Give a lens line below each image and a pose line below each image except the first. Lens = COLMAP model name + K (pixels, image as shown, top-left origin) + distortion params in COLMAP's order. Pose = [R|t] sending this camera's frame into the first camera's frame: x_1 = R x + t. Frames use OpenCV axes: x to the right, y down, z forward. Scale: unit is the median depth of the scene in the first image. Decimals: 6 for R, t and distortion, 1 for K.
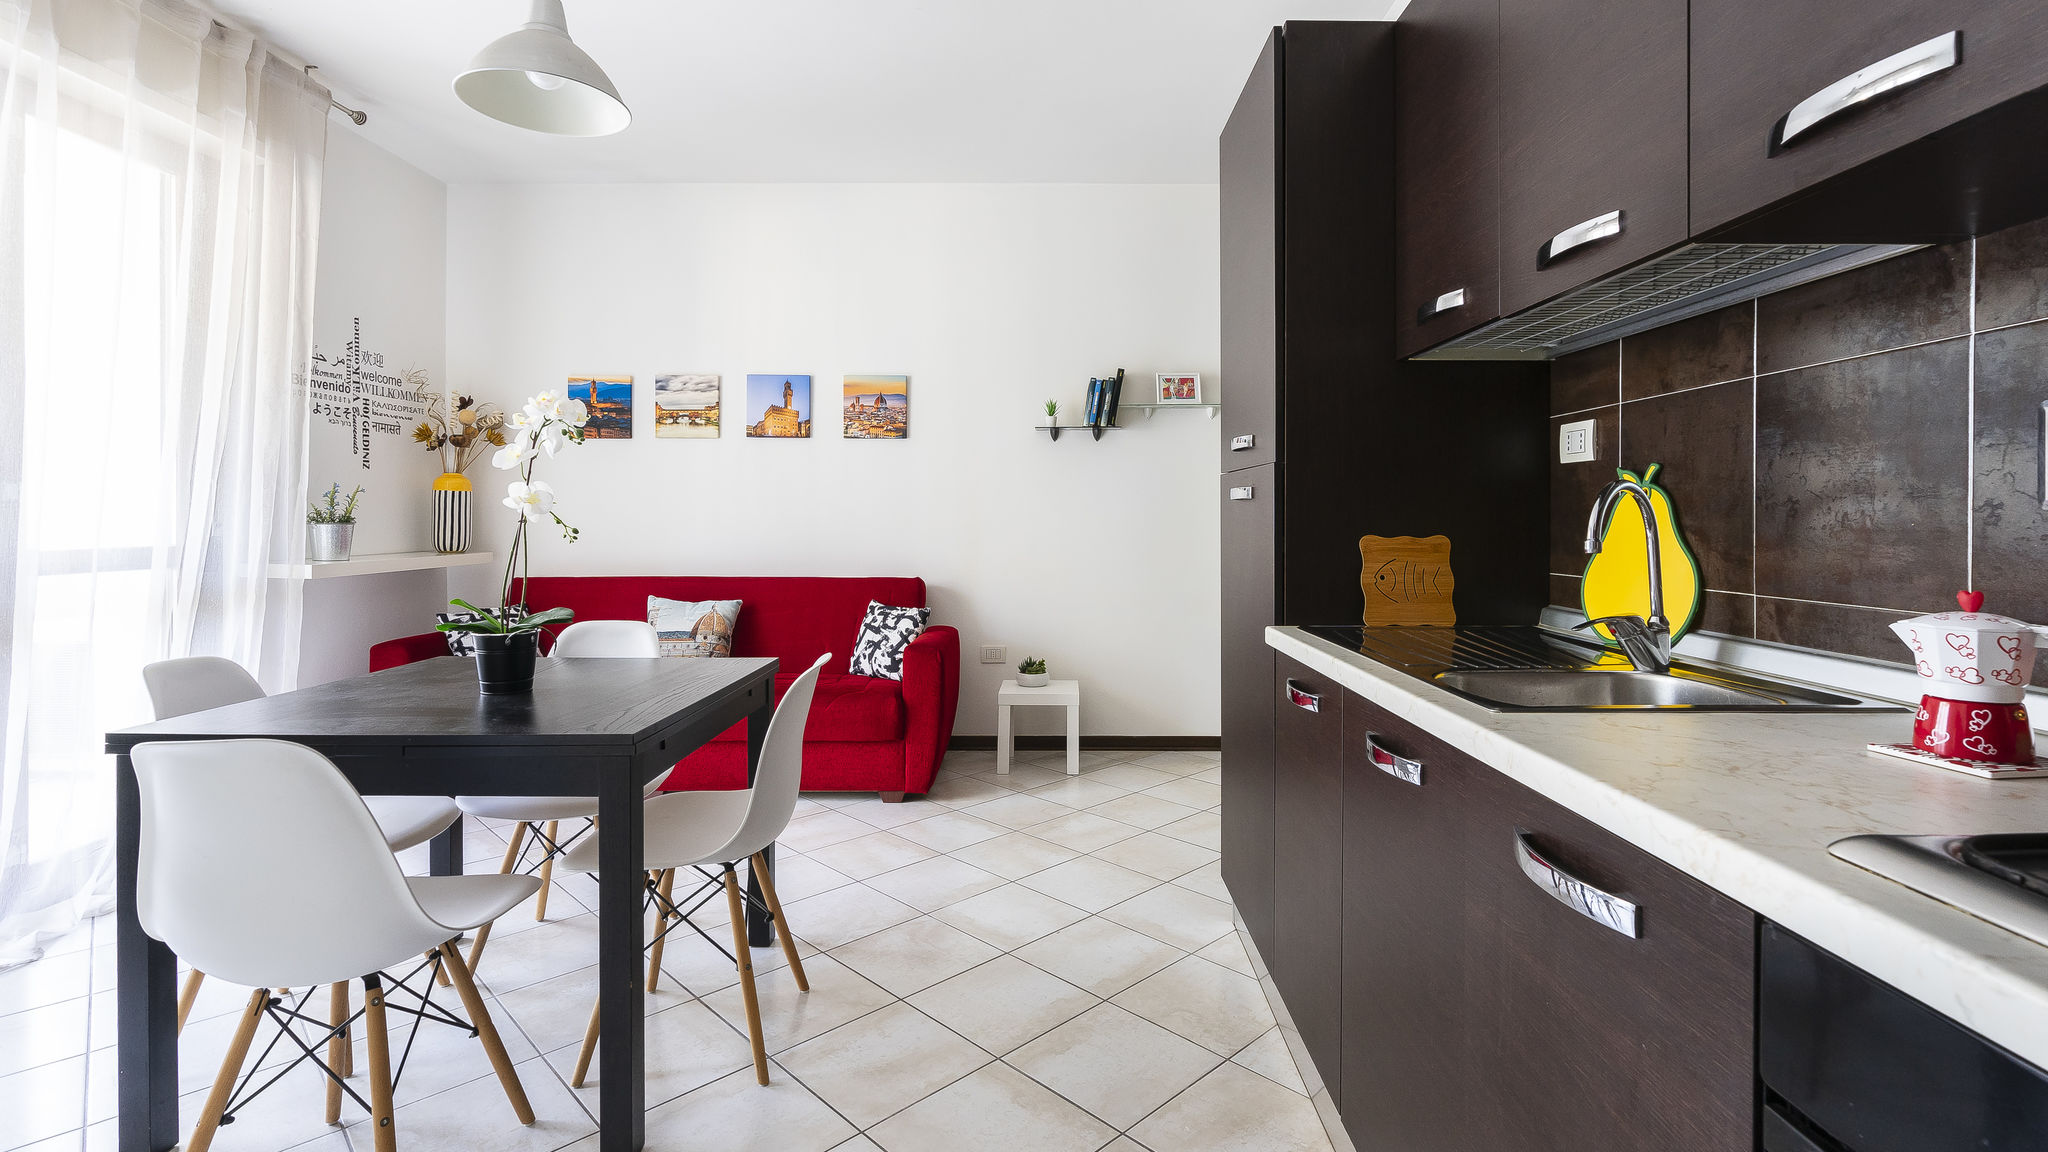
lens RADIAL K [[934.4, 0, 1036.2], [0, 934.4, 518.5], [0, 0, 1]] dist [-0.007381, 0.005387]
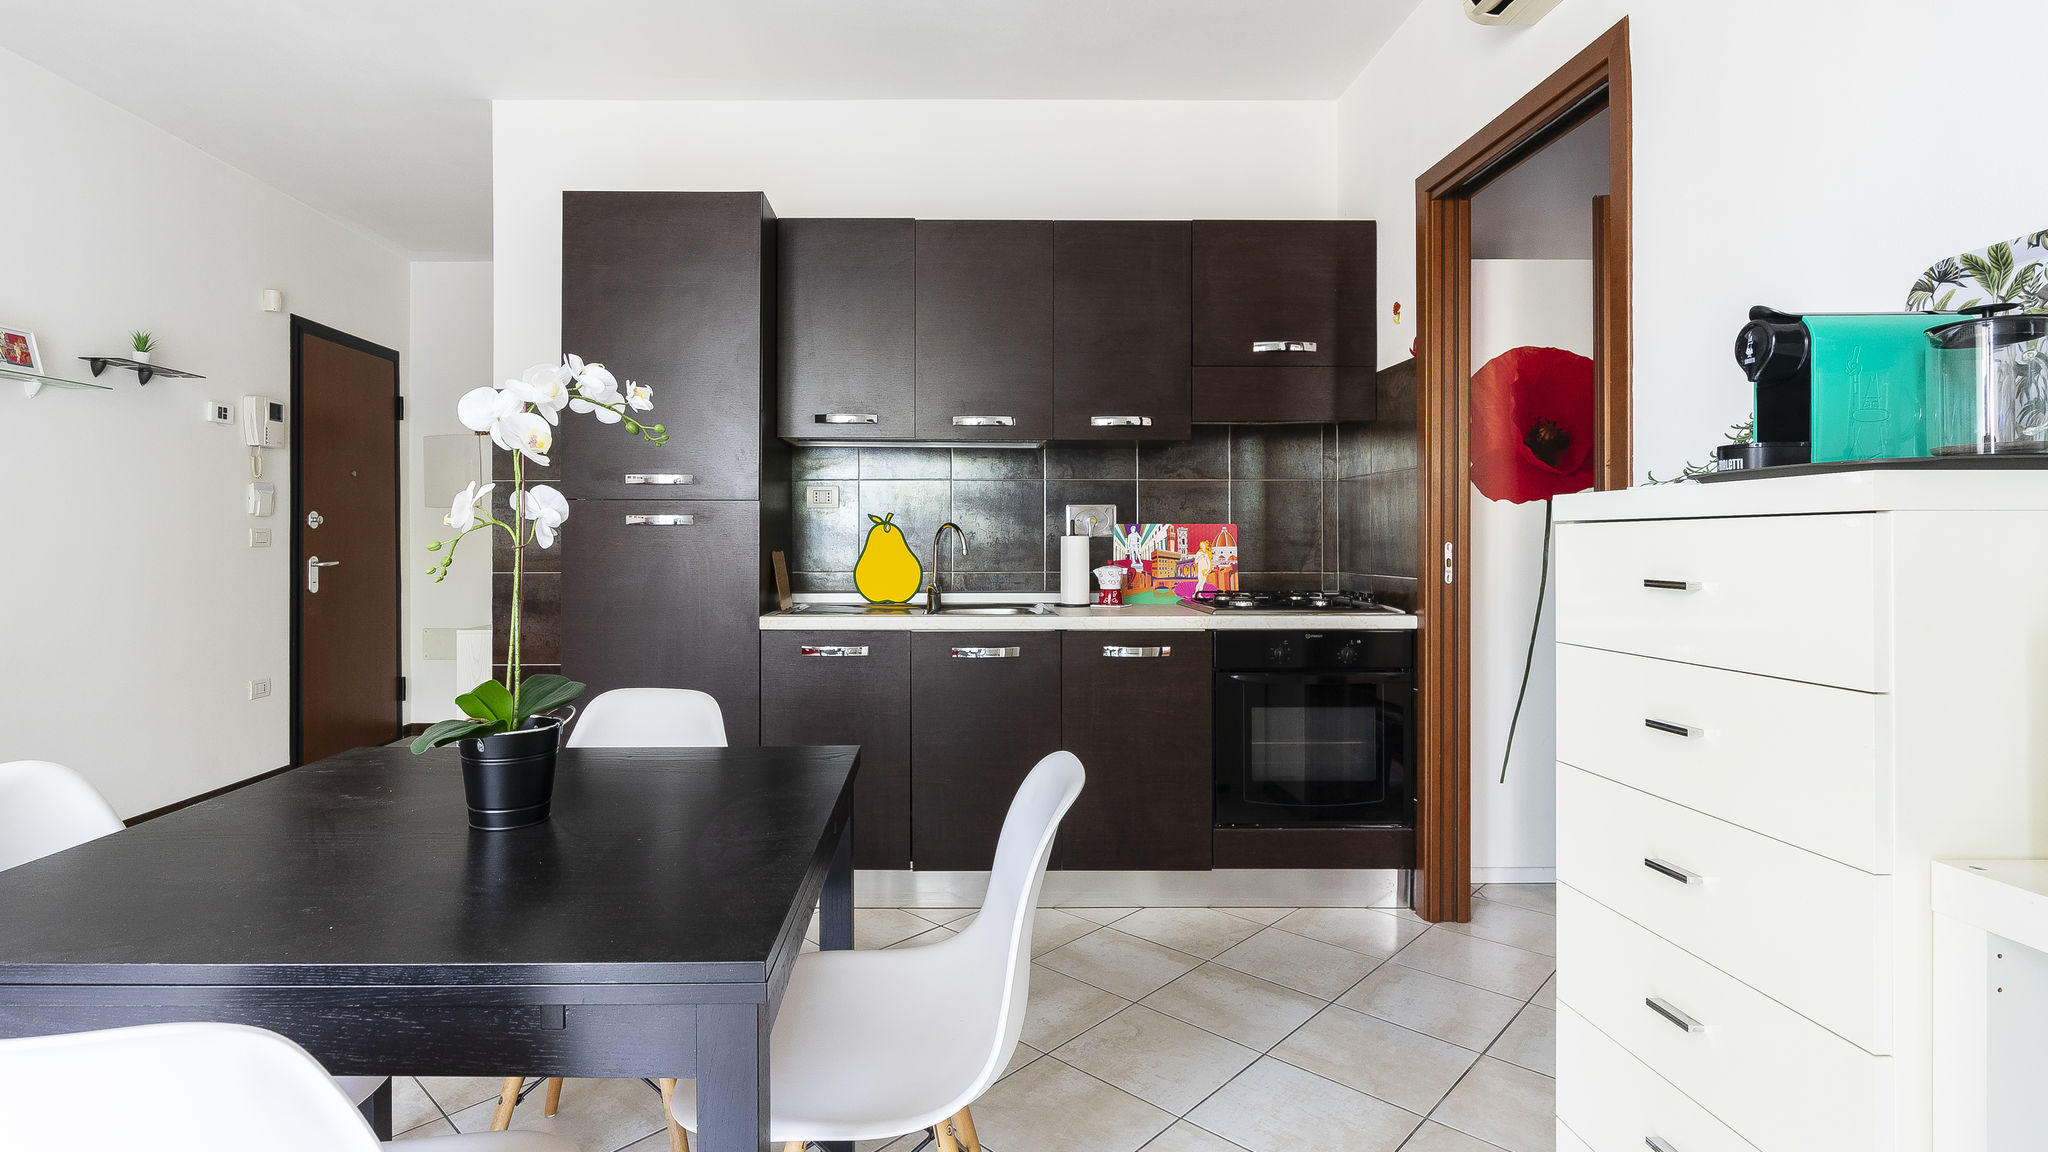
lens RADIAL K [[934.4, 0, 962.6], [0, 934.4, 542.0], [0, 0, 1]] dist [-0.007381, 0.005387]
pose [[-0.006631, -0.008132, 0.999945, -0.559303], [0.001120, 0.999966, 0.008139, -0.004696], [-0.999977, 0.001174, -0.006622, 0.340473]]
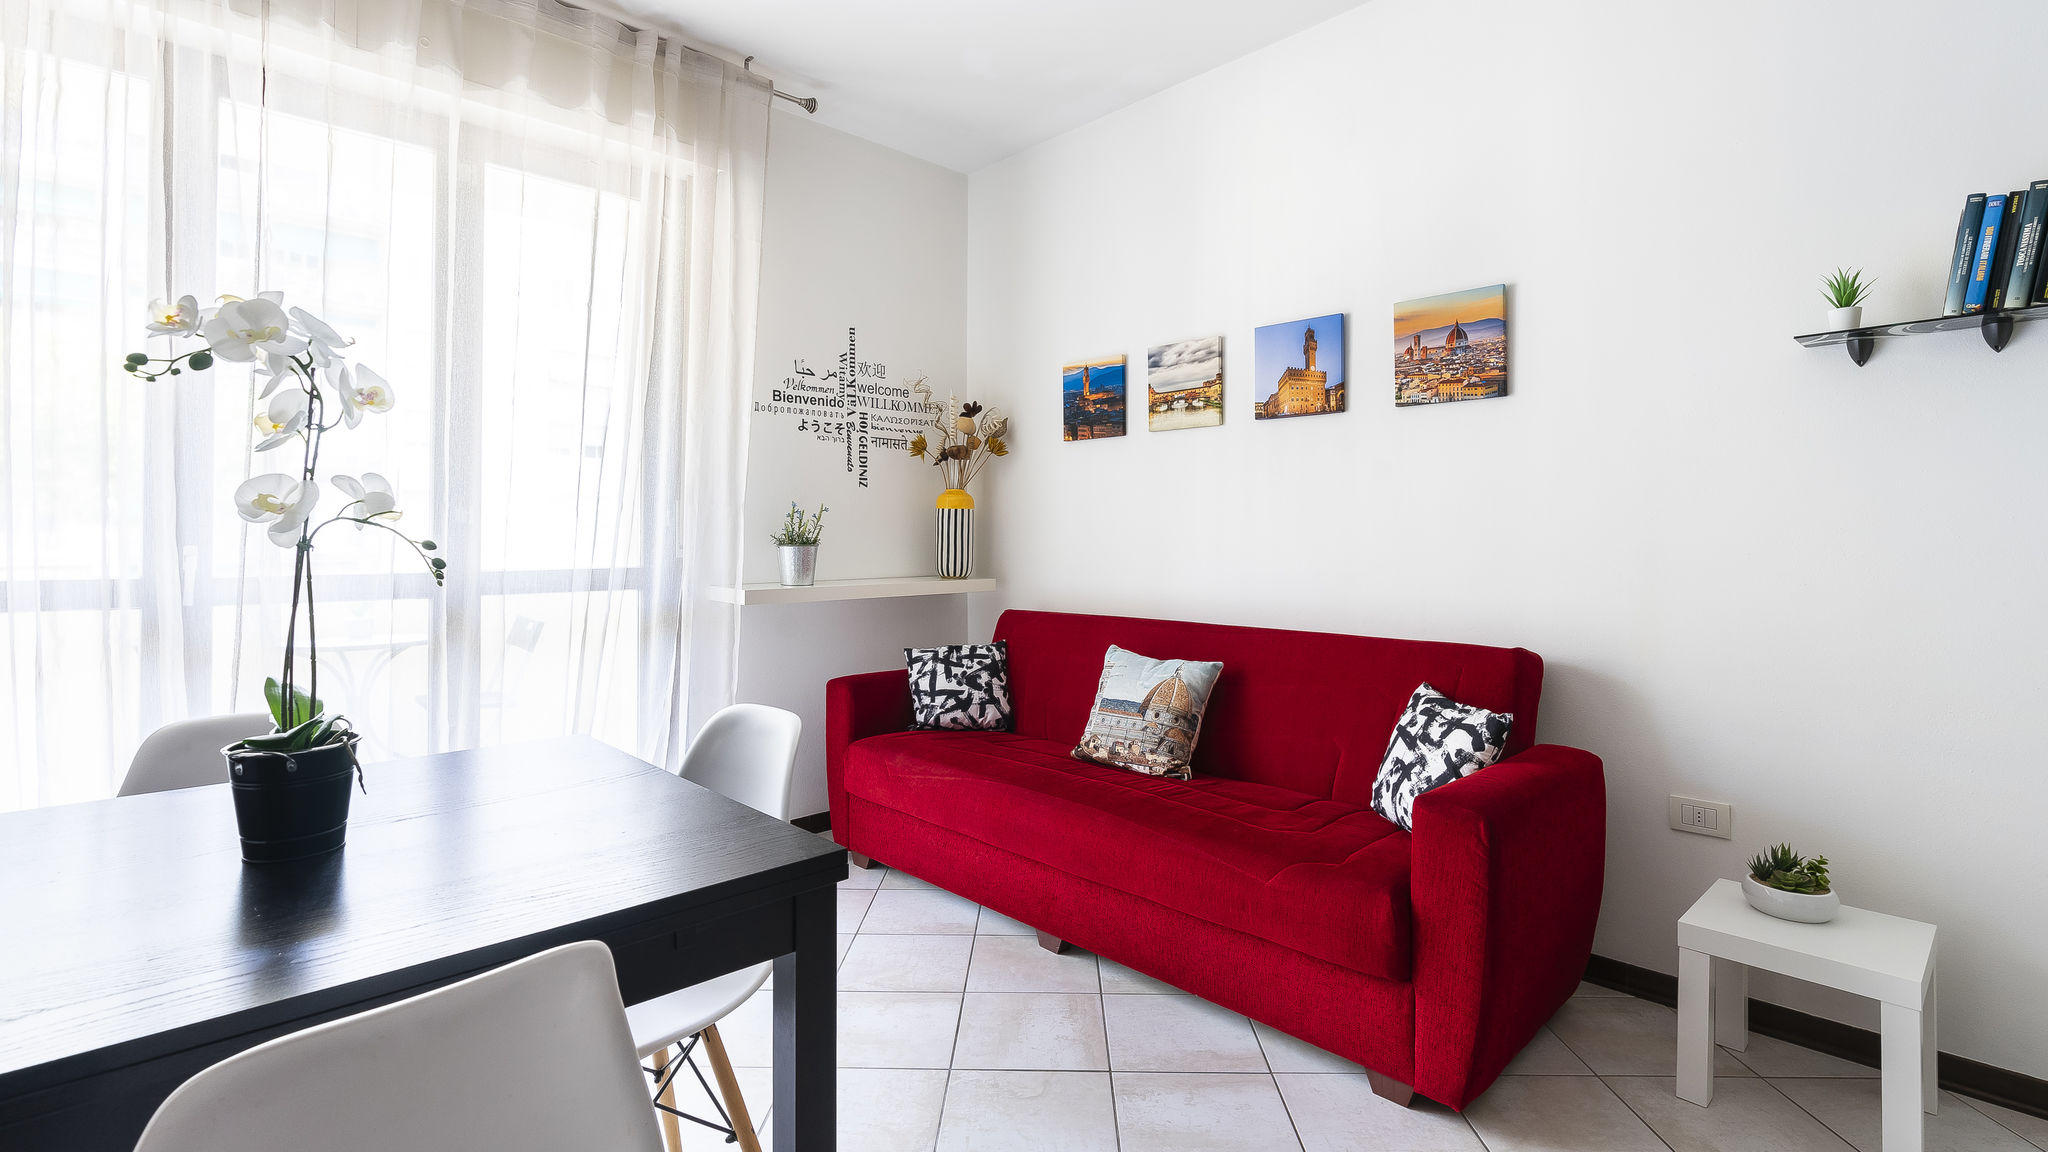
lens RADIAL K [[934.4, 0, 1026.1], [0, 934.4, 523.2], [0, 0, 1]] dist [-0.007381, 0.005387]
pose [[0.697604, -0.014301, -0.716341, 0.065188], [0.001221, 0.999823, -0.018771, 0.000733], [0.716483, 0.012220, 0.697498, 0.442740]]
